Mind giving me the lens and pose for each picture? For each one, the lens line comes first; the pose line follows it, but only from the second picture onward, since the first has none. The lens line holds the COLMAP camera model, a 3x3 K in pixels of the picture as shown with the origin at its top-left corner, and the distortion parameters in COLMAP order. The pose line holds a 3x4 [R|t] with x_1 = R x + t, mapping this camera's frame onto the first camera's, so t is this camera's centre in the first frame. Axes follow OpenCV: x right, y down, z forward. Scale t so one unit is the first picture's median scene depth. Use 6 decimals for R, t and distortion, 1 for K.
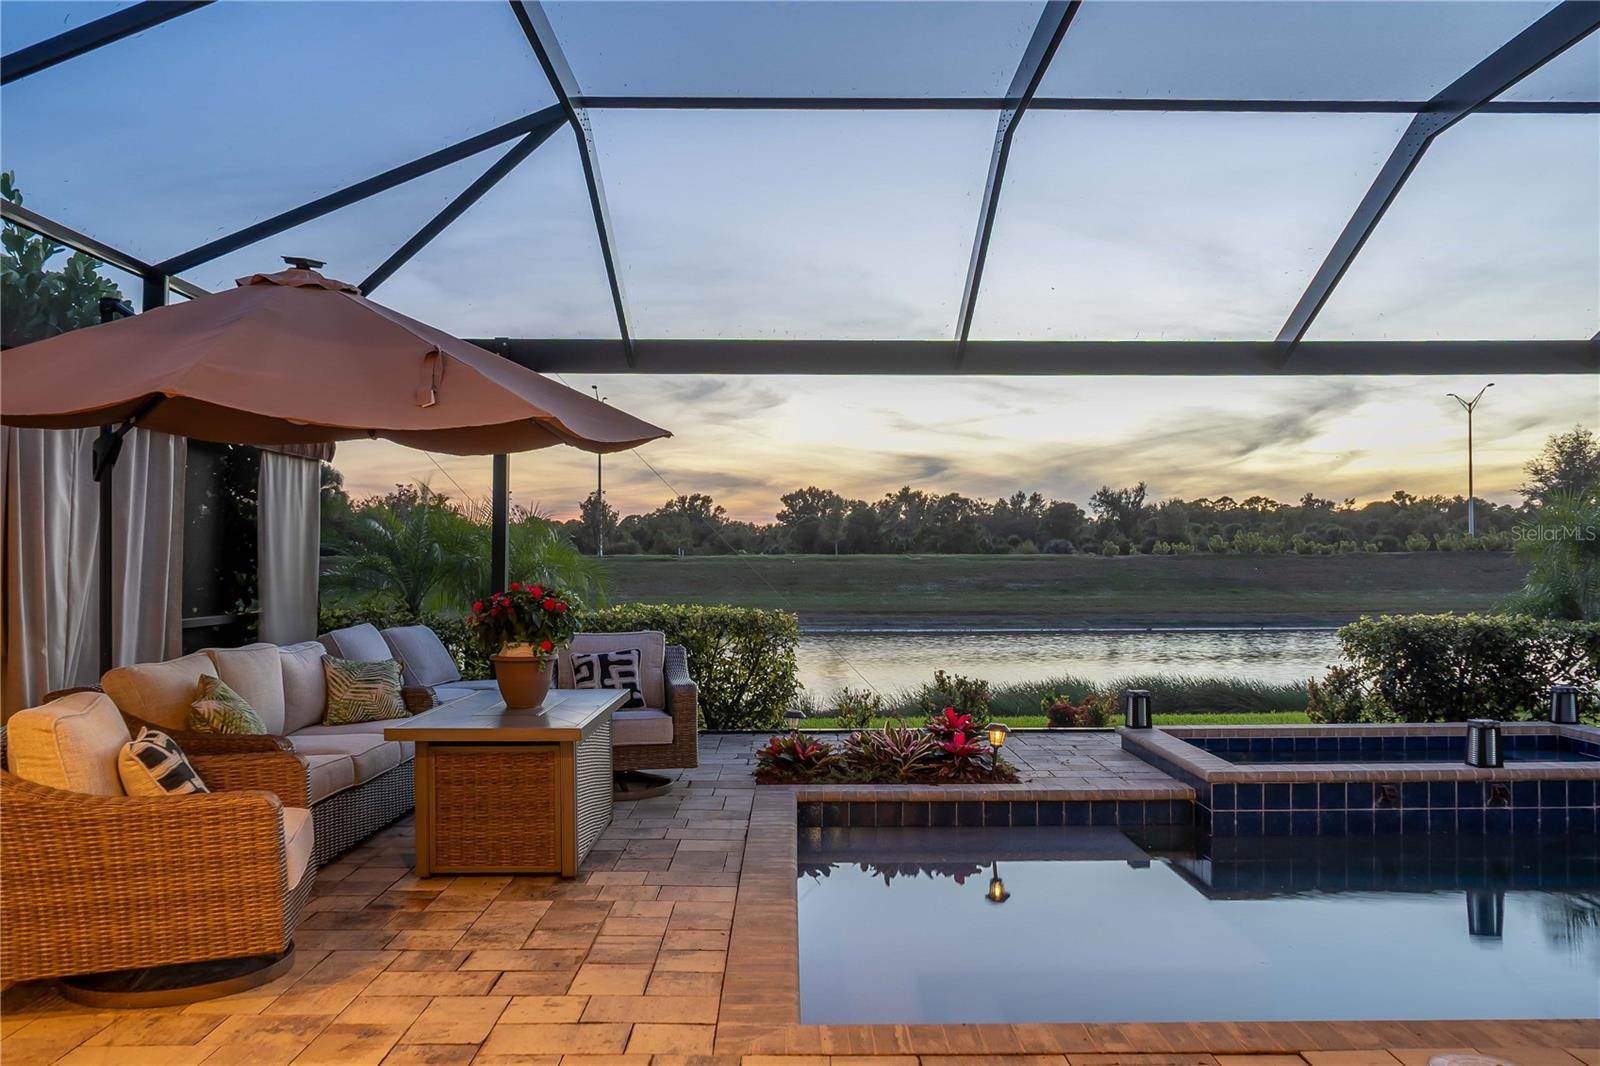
lens RADIAL K [[1286.2, 0, 799.3], [0, 1286.2, 521.7], [0, 0, 1]] dist [-0.040831, 0.035217]
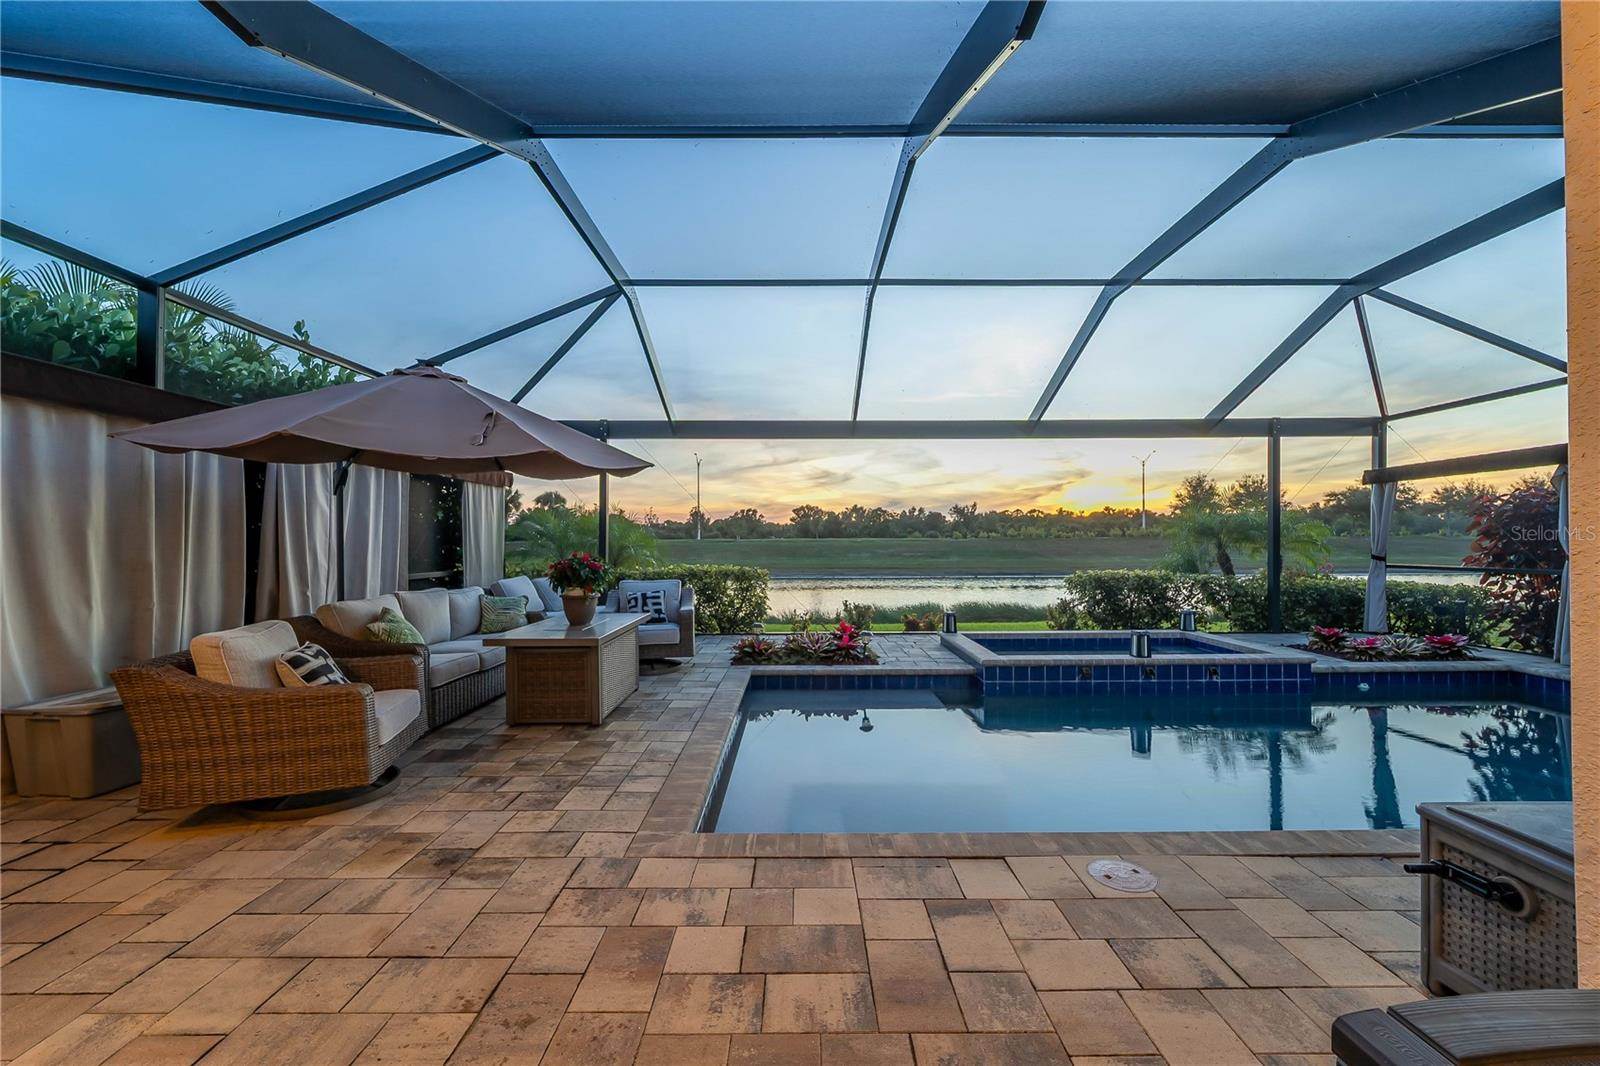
lens RADIAL K [[646.3, 0, 798.4], [0, 646.3, 524.5], [0, 0, 1]] dist [-0.003894, -0.000368]
pose [[0.999971, -0.002190, -0.007308, 0.069704], [0.002215, 0.999992, 0.003355, 0.005304], [0.007300, -0.003371, 0.999968, 0.101758]]
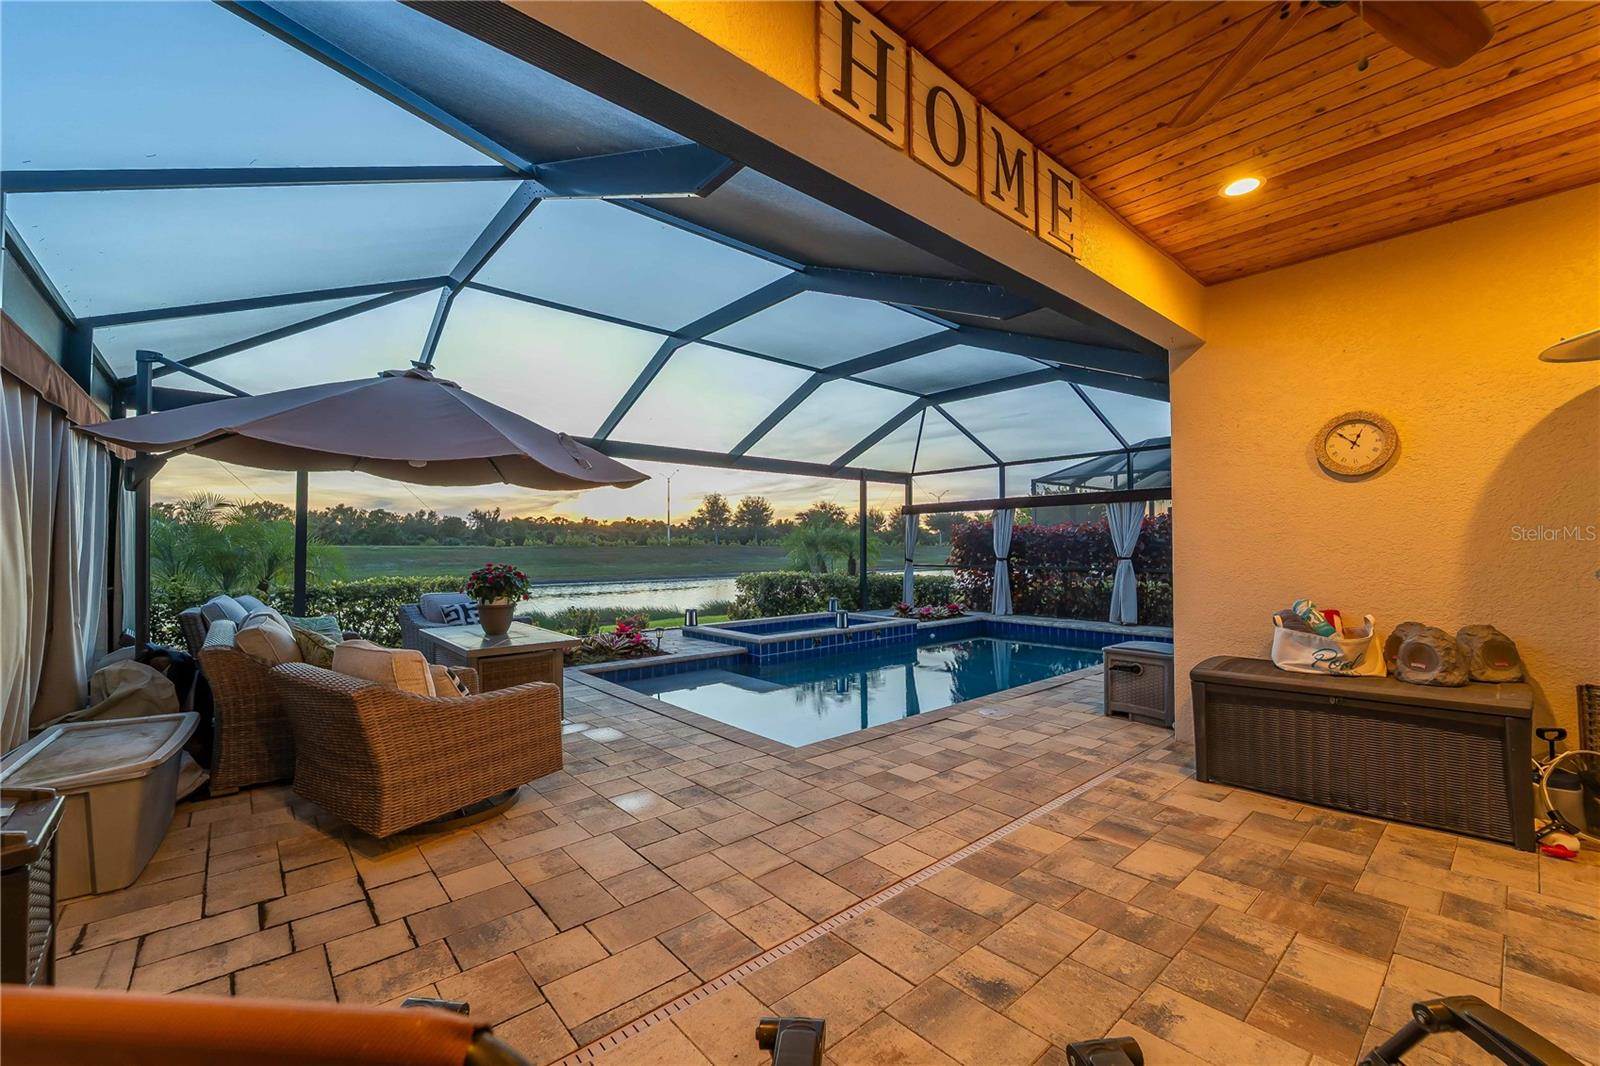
lens RADIAL K [[646.3, 0, 810.1], [0, 646.3, 533.2], [0, 0, 1]] dist [-0.003894, -0.000368]
pose [[0.748681, 0.015493, 0.662749, -0.380003], [-0.019008, 0.999818, -0.001900, 0.001070], [-0.662658, -0.011175, 0.748839, 0.049368]]
